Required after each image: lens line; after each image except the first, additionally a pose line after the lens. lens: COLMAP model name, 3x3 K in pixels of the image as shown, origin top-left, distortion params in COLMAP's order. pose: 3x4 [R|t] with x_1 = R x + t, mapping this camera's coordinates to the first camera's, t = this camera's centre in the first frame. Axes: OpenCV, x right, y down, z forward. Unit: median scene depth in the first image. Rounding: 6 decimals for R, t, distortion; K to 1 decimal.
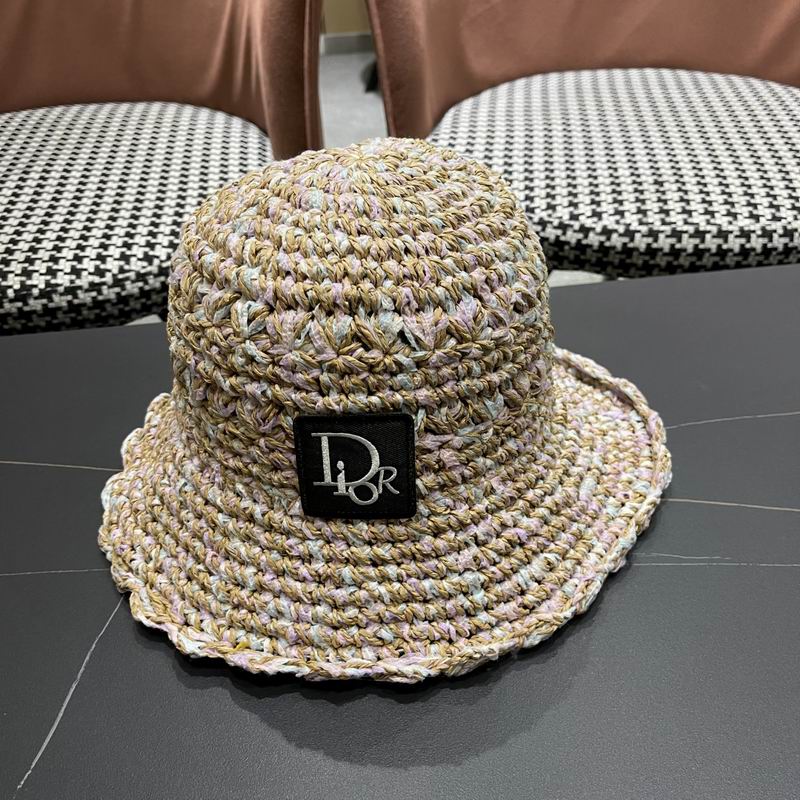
lens RADIAL K [[837.7, 0, 405.4], [0, 837.7, 405.1], [0, 0, 1]] dist [0.015466, 0.000000]
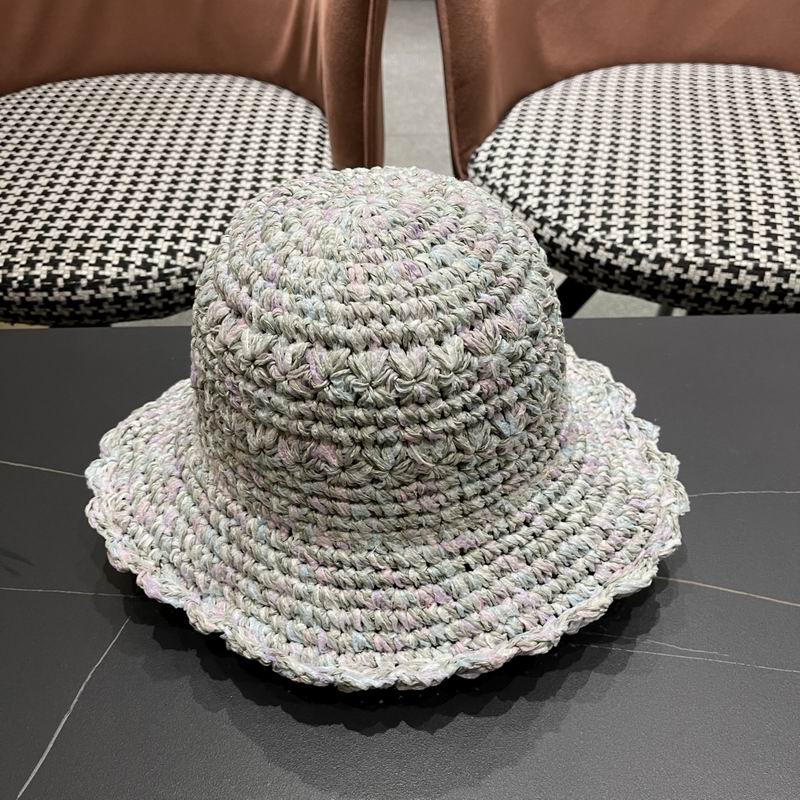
lens RADIAL K [[837.7, 0, 403.5], [0, 837.7, 394.6], [0, 0, 1]] dist [0.015466, 0.000000]
pose [[0.992649, 0.086496, -0.084653, 0.042925], [-0.081019, 0.994516, 0.066127, -0.093232], [0.089909, -0.058783, 0.994214, 0.009294]]
